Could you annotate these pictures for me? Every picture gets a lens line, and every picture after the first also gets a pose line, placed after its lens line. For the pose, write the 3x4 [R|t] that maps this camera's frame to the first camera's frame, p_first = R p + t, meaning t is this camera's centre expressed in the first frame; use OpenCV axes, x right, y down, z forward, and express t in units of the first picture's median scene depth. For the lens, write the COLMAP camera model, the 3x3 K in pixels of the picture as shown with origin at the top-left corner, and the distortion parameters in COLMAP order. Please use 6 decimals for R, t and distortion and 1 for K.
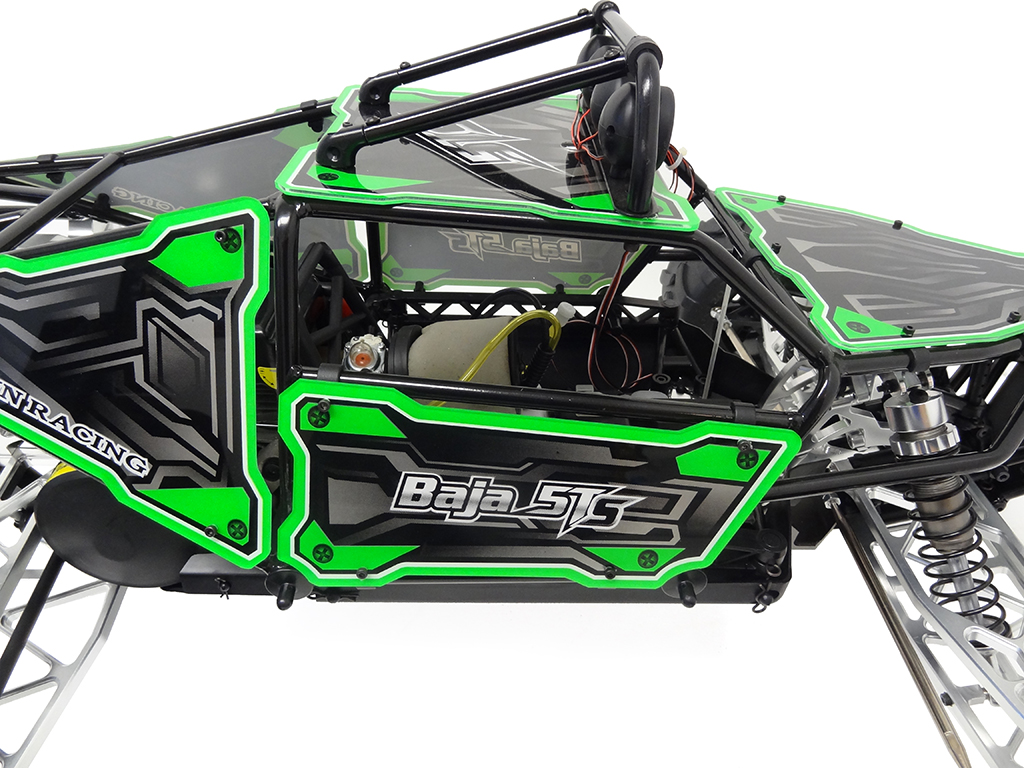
lens RADIAL K [[781.3, 0, 512.0], [0, 781.3, 384.0], [0, 0, 1]] dist [0.010716, 0.004659]
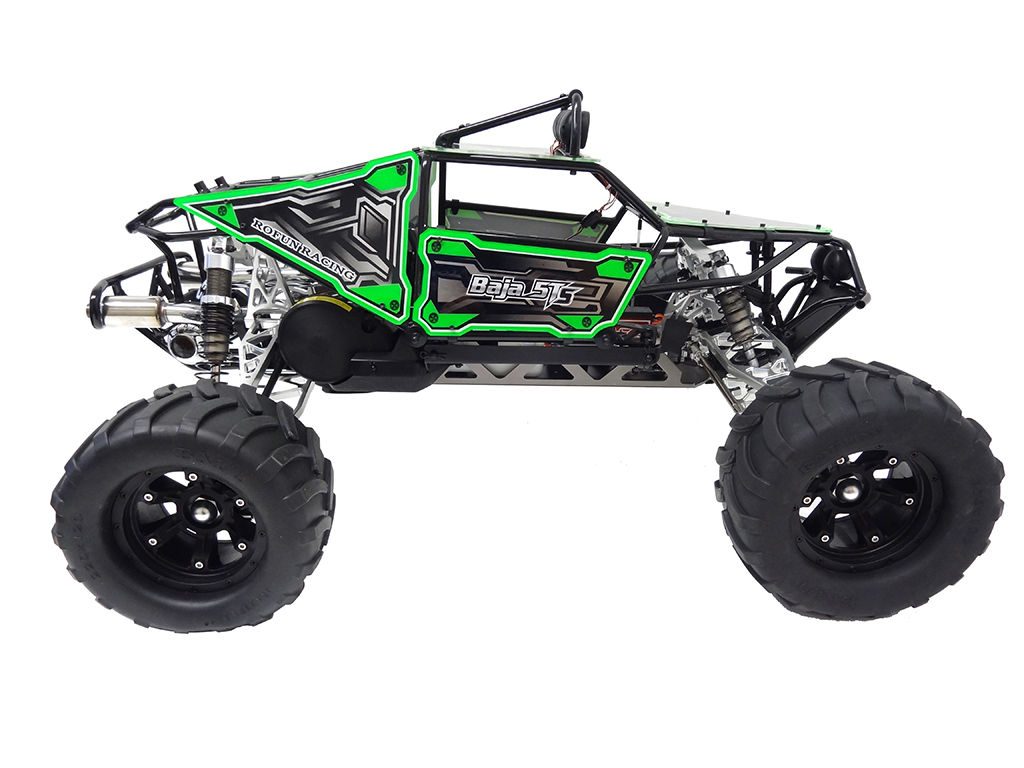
lens RADIAL K [[781.3, 0, 512.0], [0, 781.3, 384.0], [0, 0, 1]] dist [0.010716, 0.004659]
pose [[0.999891, -0.008767, 0.011852, -0.056881], [0.010910, 0.980745, -0.194988, 0.831308], [-0.009915, 0.195096, 0.980734, -1.079828]]
